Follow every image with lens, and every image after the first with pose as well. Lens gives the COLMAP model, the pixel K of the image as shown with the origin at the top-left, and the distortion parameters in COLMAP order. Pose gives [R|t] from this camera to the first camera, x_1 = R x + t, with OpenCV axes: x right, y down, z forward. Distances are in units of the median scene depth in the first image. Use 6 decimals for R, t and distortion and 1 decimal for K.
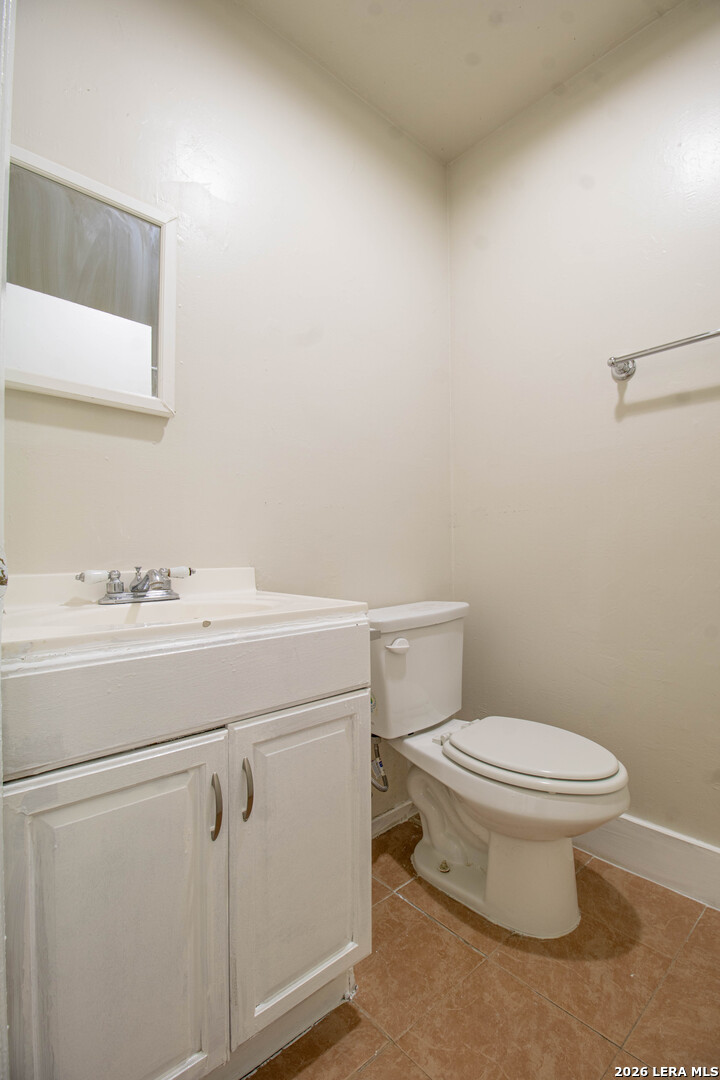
lens RADIAL K [[500.1, 0, 369.5], [0, 500.1, 544.8], [0, 0, 1]] dist [-0.007430, -0.008716]
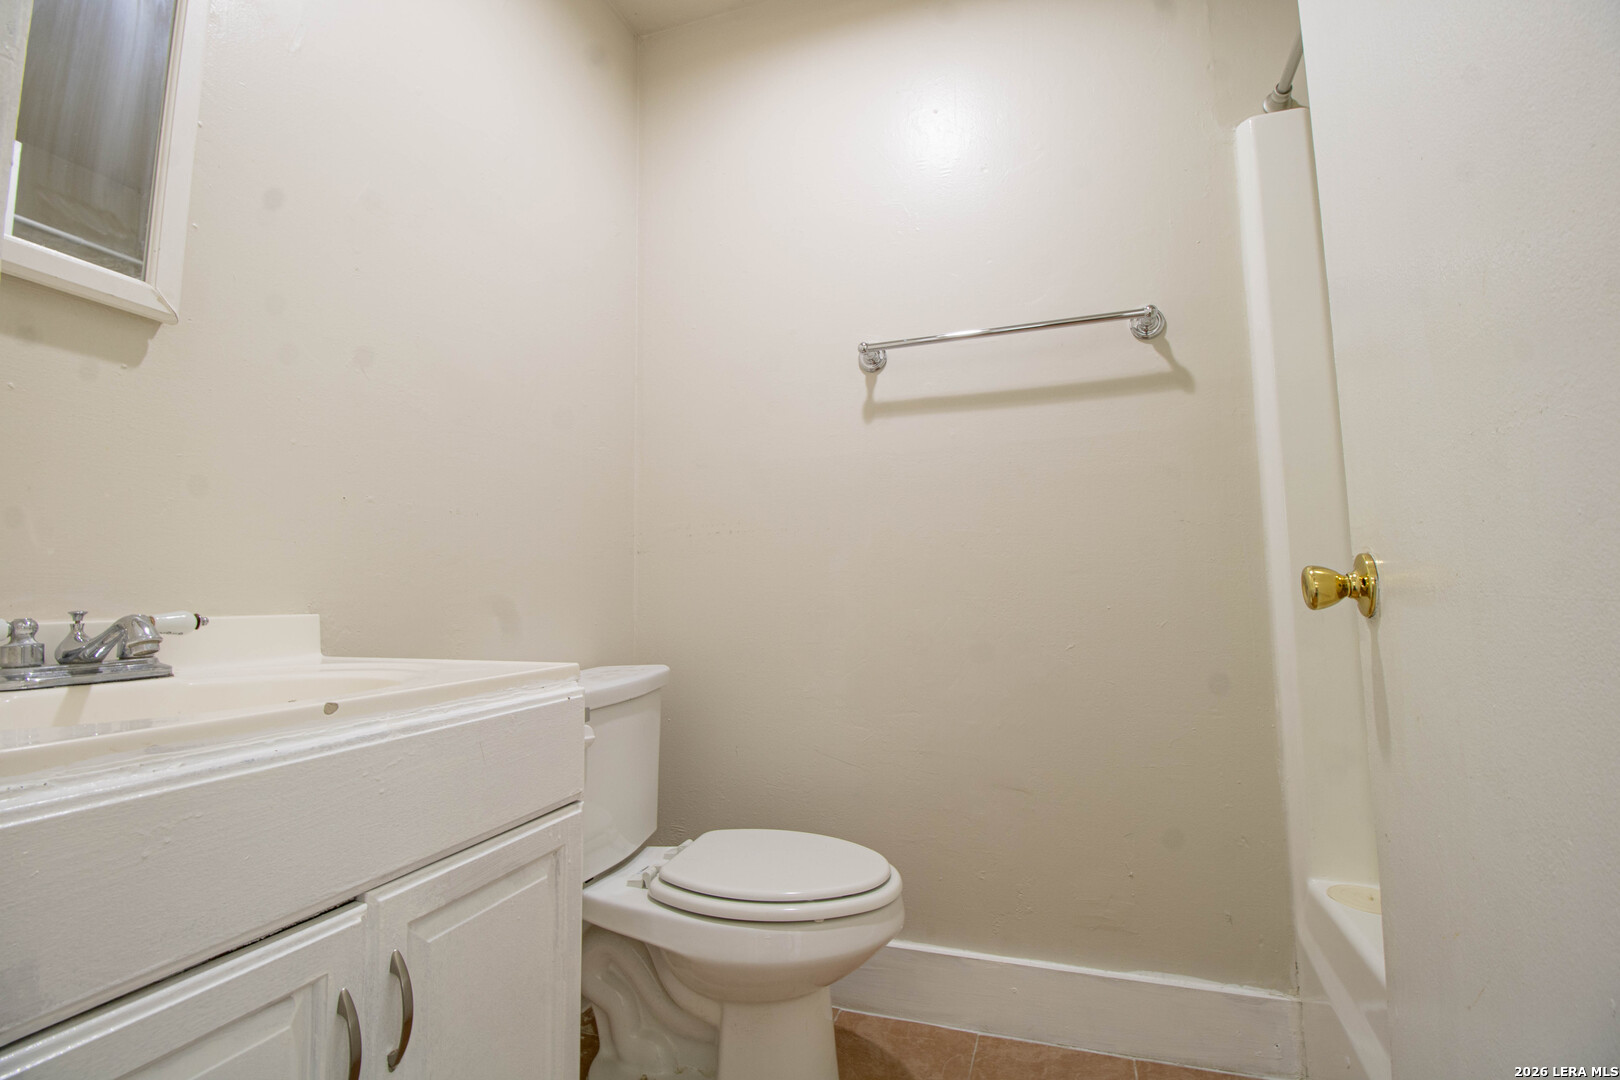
lens RADIAL K [[750.2, 0, 814.0], [0, 750.2, 526.1], [0, 0, 1]] dist [-0.007430, -0.008716]
pose [[0.875822, 0.041661, 0.480833, -0.167636], [-0.001433, 0.996488, -0.083729, 0.018214], [-0.482632, 0.072642, 0.872806, 0.017993]]
